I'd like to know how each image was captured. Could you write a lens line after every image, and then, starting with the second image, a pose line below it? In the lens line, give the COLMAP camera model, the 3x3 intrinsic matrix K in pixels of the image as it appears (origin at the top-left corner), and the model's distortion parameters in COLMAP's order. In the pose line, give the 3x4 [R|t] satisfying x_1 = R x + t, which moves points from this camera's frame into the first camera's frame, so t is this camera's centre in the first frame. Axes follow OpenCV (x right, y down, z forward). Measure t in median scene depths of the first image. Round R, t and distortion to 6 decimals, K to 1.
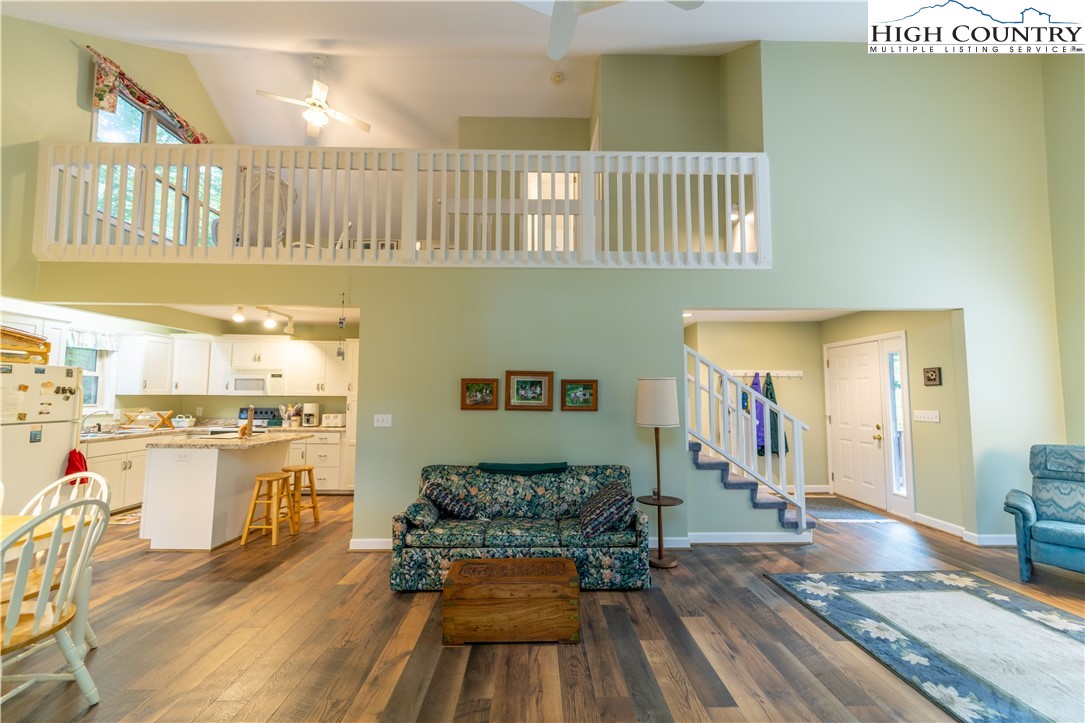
lens RADIAL K [[434.6, 0, 544.2], [0, 434.6, 363.9], [0, 0, 1]] dist [-0.000400, -0.000277]
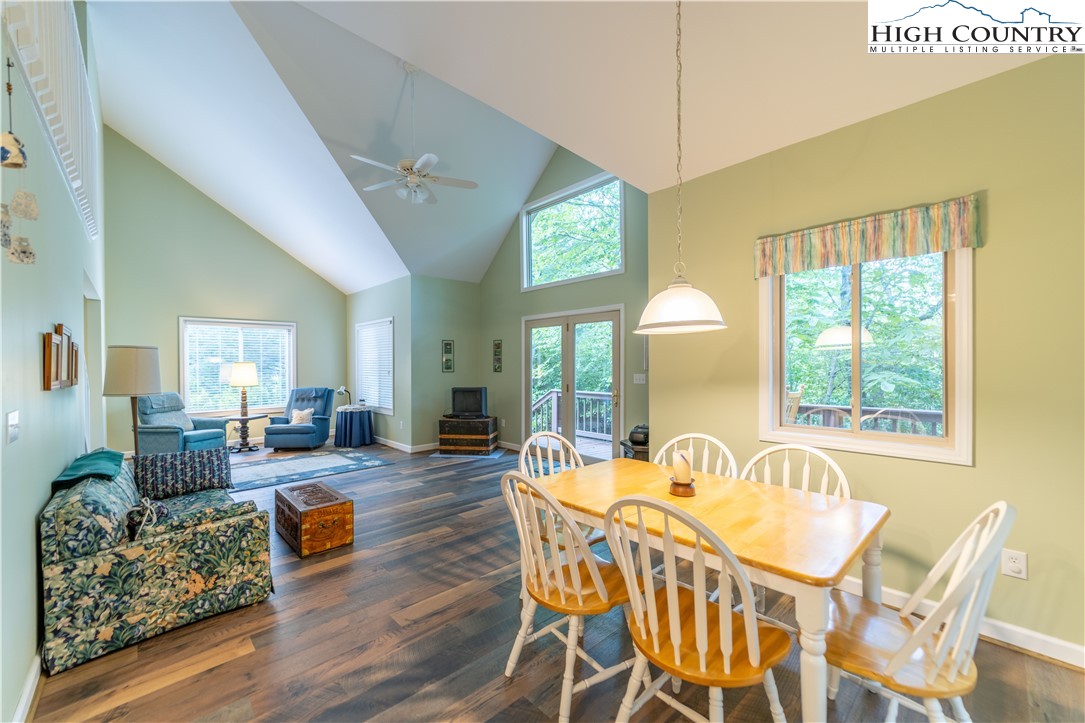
lens RADIAL K [[435.3, 0, 545.2], [0, 435.3, 363.5], [0, 0, 1]] dist [-0.001291, 0.000010]
pose [[-0.671303, 0.002625, 0.741178, -0.980688], [-0.046377, 0.997885, -0.045539, 0.067748], [-0.739731, -0.064944, -0.669762, 0.891704]]
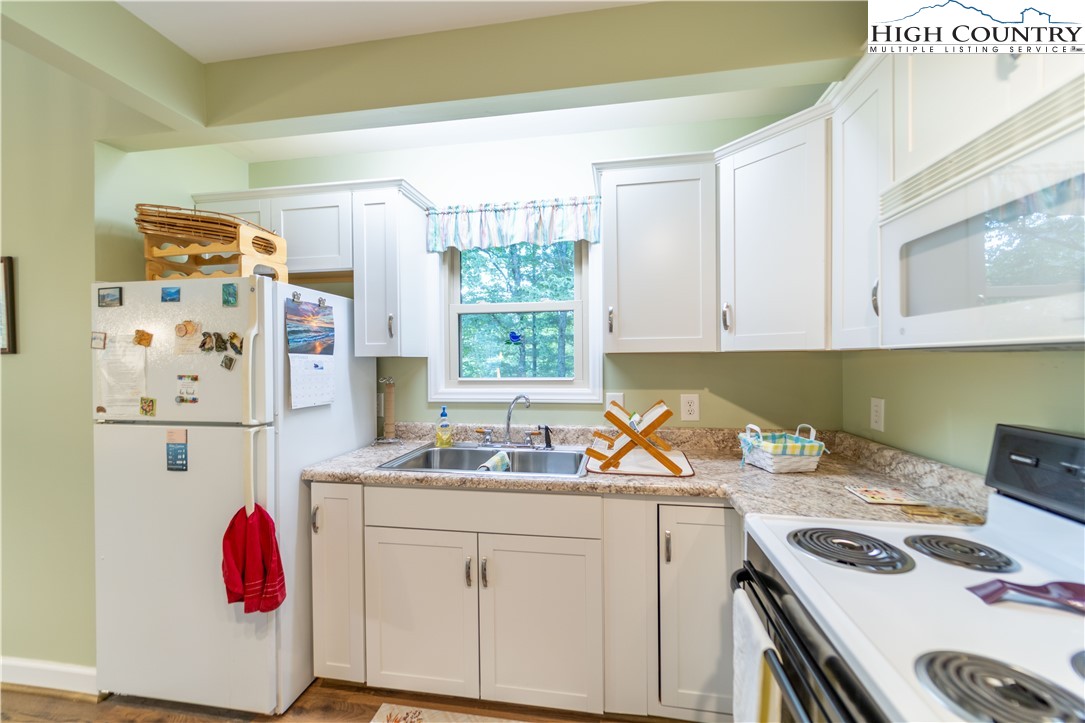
lens RADIAL K [[434.6, 0, 544.2], [0, 434.6, 363.9], [0, 0, 1]] dist [-0.000400, -0.000277]
pose [[-0.176805, 0.007490, -0.984217, -0.813414], [0.075850, 0.997101, -0.006038, 0.106457], [0.981319, -0.075721, -0.176860, 1.382370]]
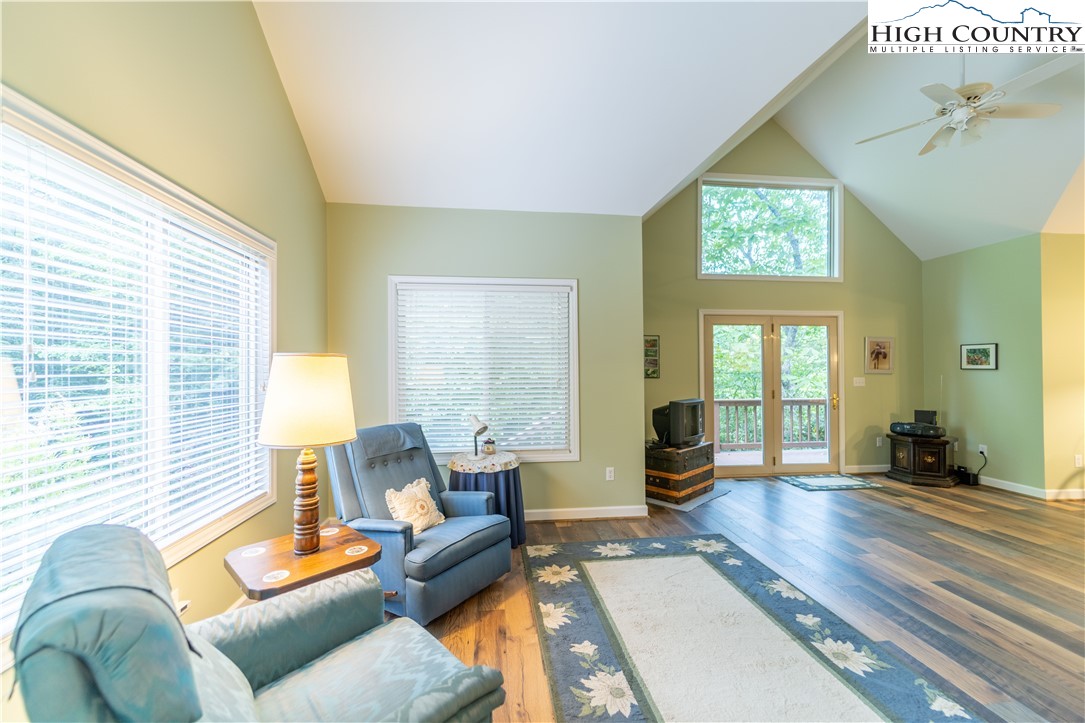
lens RADIAL K [[434.2, 0, 542.7], [0, 434.2, 364.3], [0, 0, 1]] dist [0.001324, -0.000516]
pose [[-0.995346, -0.001782, -0.096346, 0.876503], [0.005714, 0.996978, -0.077479, 0.087452], [0.096193, -0.077669, -0.992328, 1.114007]]
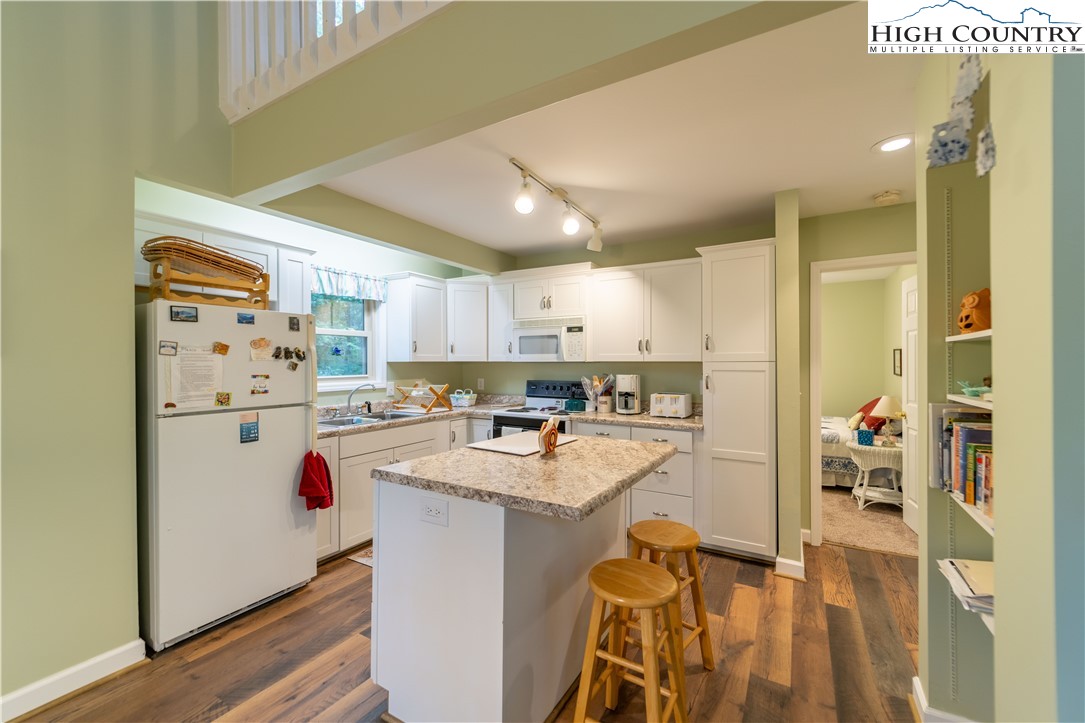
lens RADIAL K [[434.6, 0, 544.2], [0, 434.6, 363.9], [0, 0, 1]] dist [-0.000400, -0.000277]
pose [[0.855099, -0.005839, -0.518432, -0.519198], [0.043843, 0.997169, 0.061083, 0.056390], [0.516607, -0.074962, 0.852935, 0.697844]]
